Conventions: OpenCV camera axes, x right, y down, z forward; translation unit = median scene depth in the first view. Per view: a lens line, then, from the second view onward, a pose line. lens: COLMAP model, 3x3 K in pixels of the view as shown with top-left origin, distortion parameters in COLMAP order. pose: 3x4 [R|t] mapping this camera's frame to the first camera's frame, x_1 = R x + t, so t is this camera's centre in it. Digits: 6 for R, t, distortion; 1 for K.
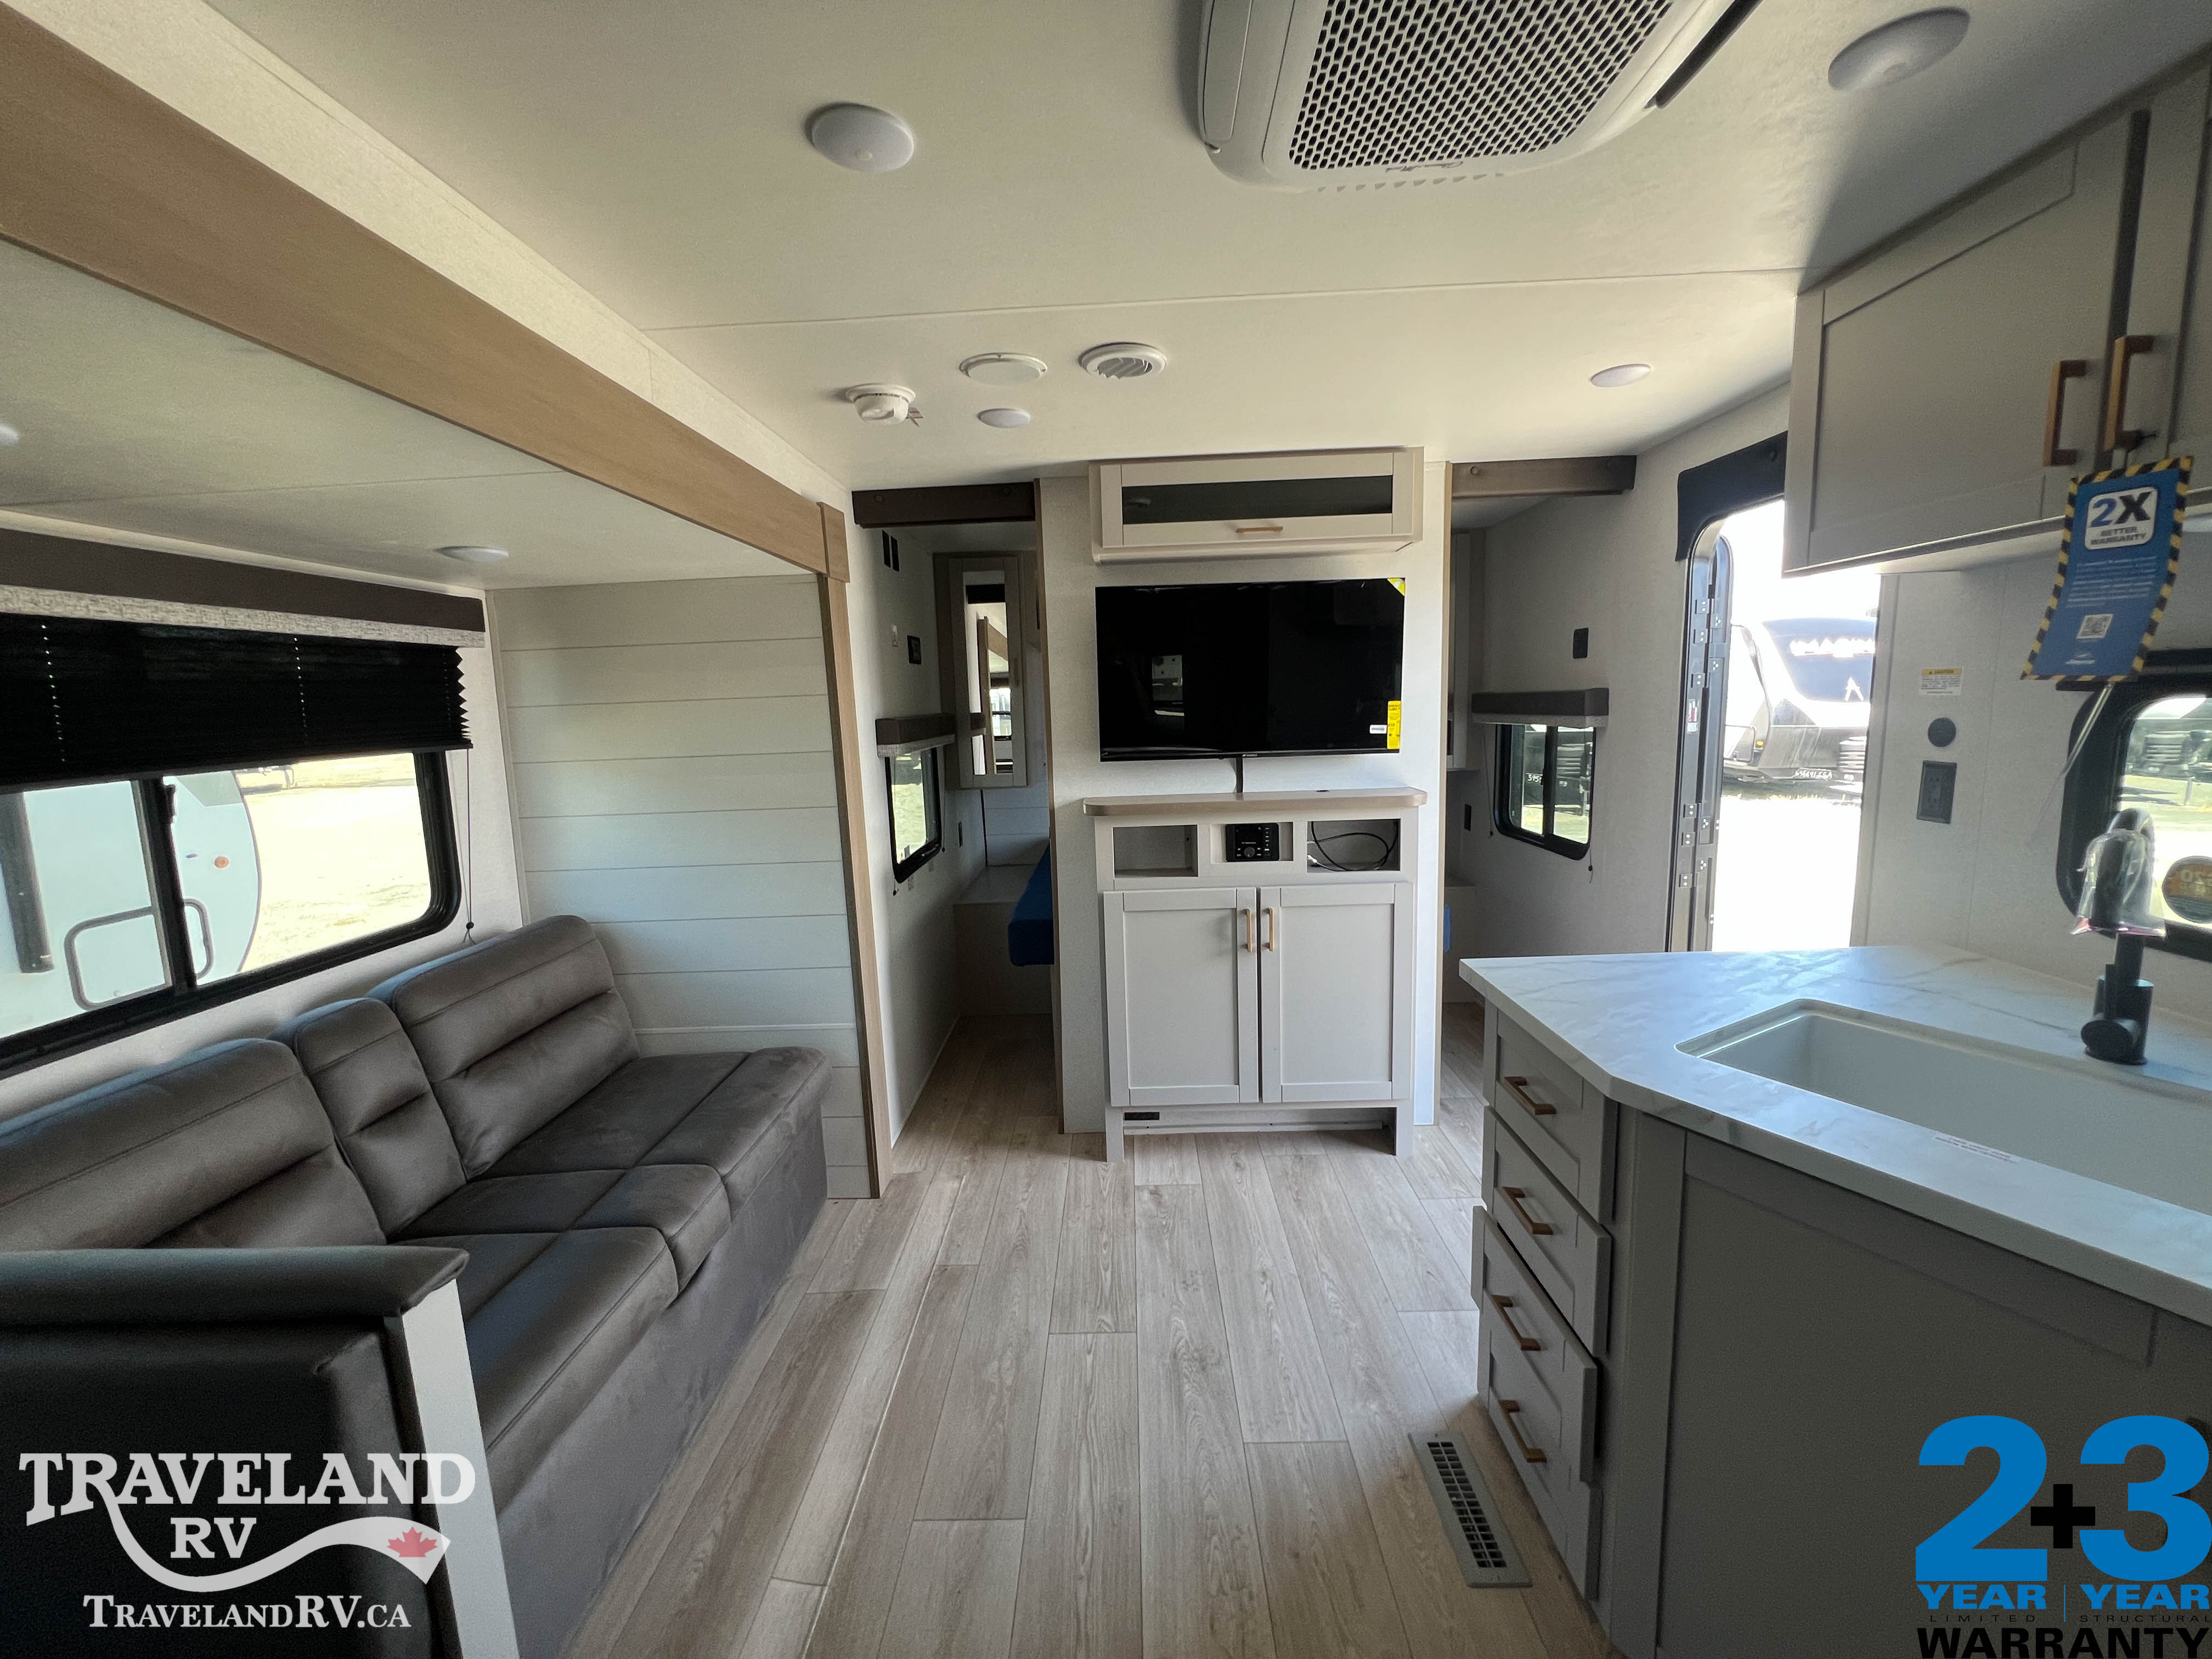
lens RADIAL K [[884.6, 0, 1107.3], [0, 884.6, 828.2], [0, 0, 1]] dist [-0.003814, 0.000460]
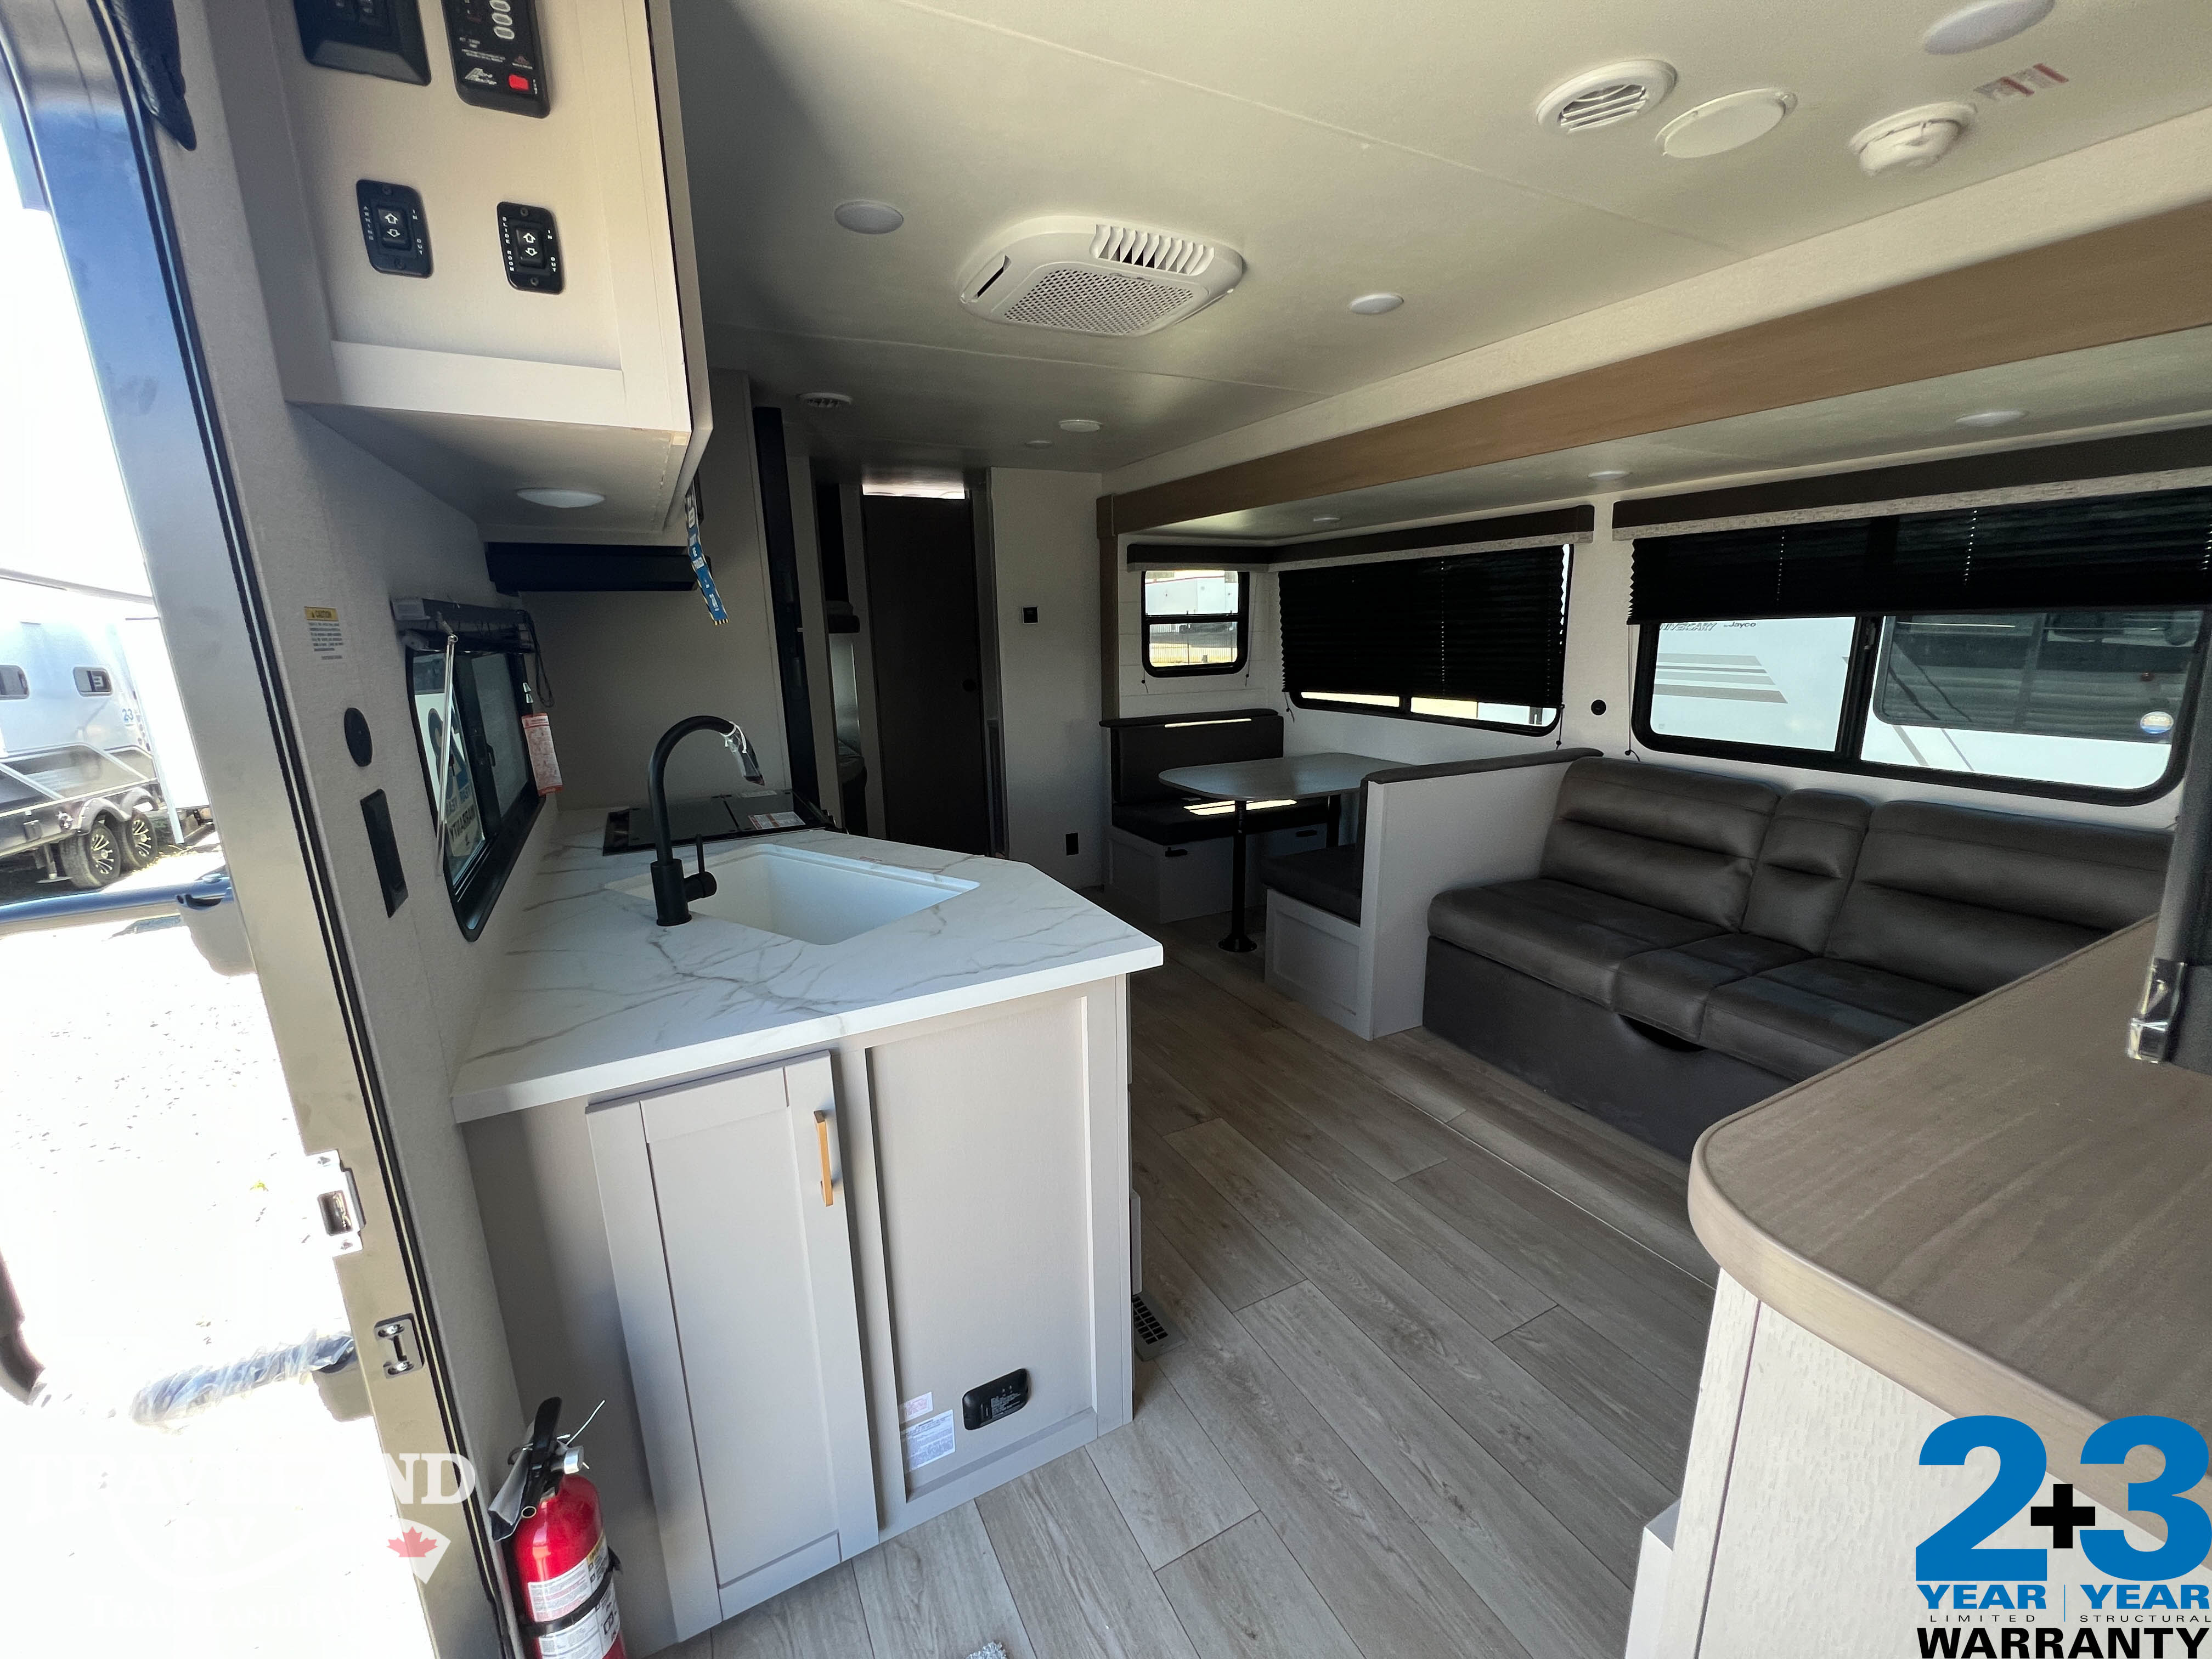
lens RADIAL K [[884.6, 0, 1105.4], [0, 884.6, 824.7], [0, 0, 1]] dist [-0.003814, 0.000460]
pose [[-0.872954, 0.167594, -0.458109, 0.784634], [-0.012650, 0.931034, 0.364714, -0.244280], [0.487639, 0.324173, -0.810630, 1.573160]]
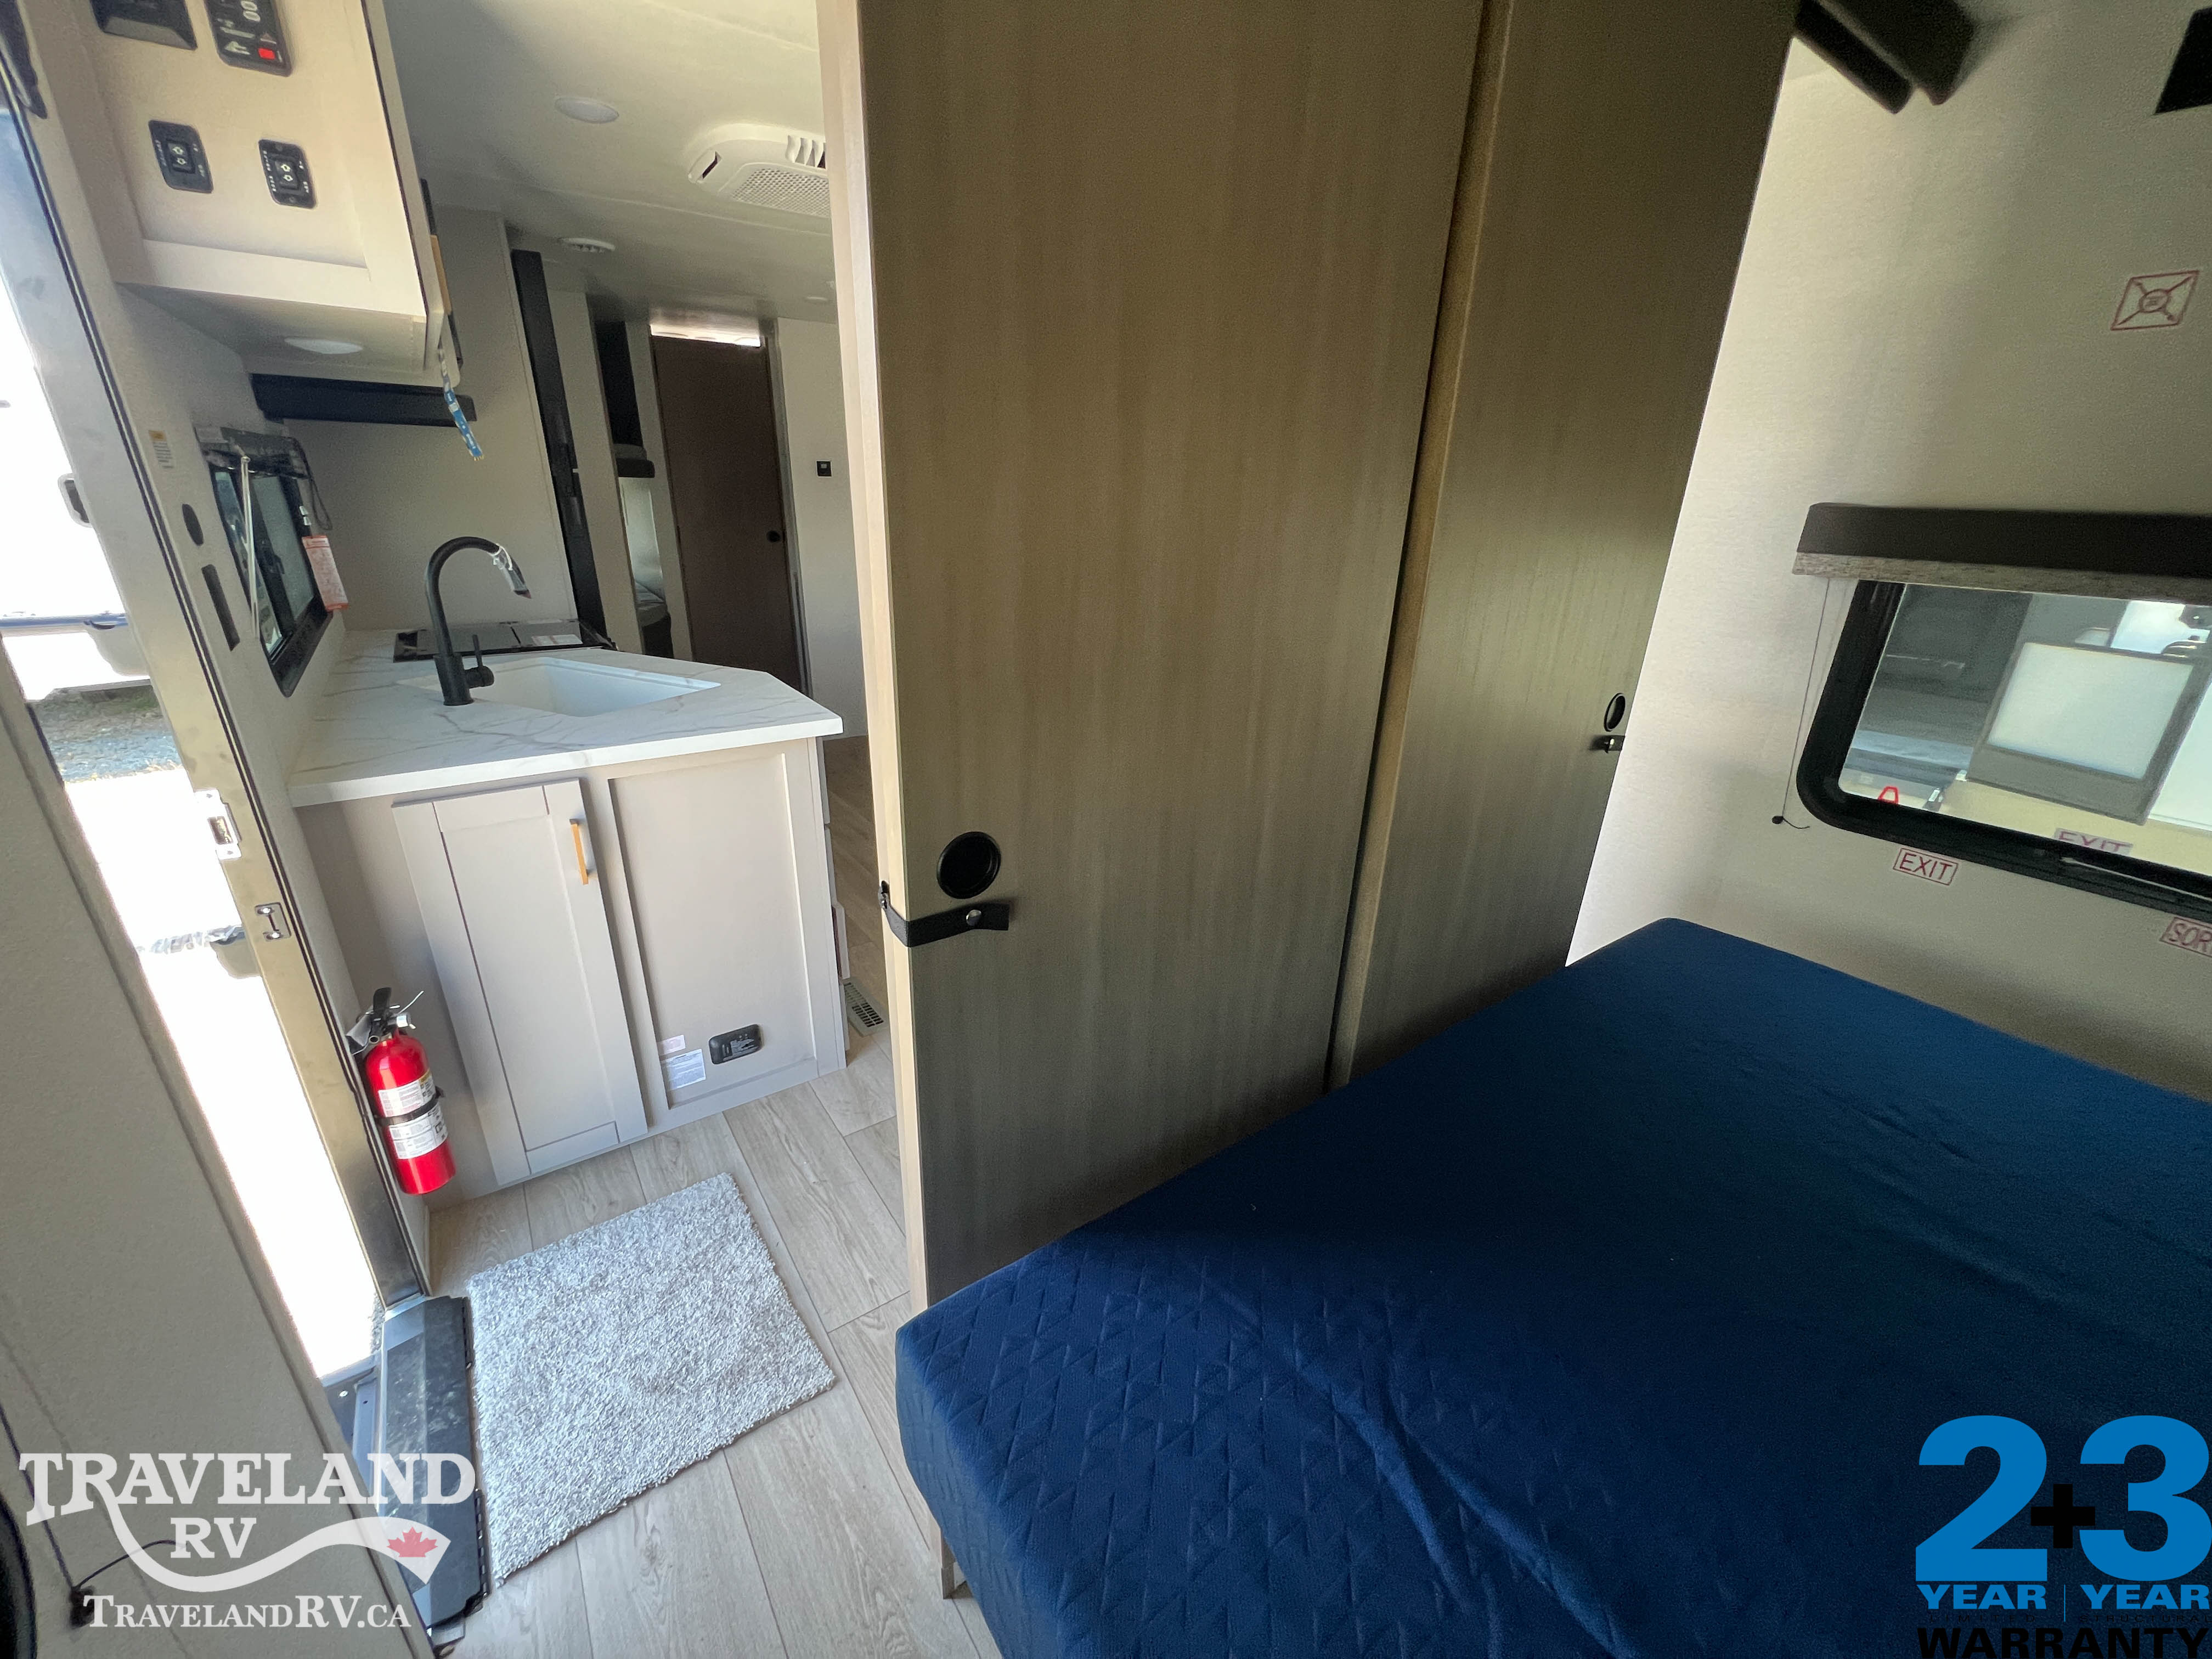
lens RADIAL K [[884.6, 0, 1103.2], [0, 884.6, 826.4], [0, 0, 1]] dist [-0.003814, 0.000460]
pose [[-0.797198, 0.235829, -0.555751, 0.779453], [-0.080394, 0.870881, 0.484874, -0.301244], [0.598341, 0.431220, -0.675306, 2.005710]]
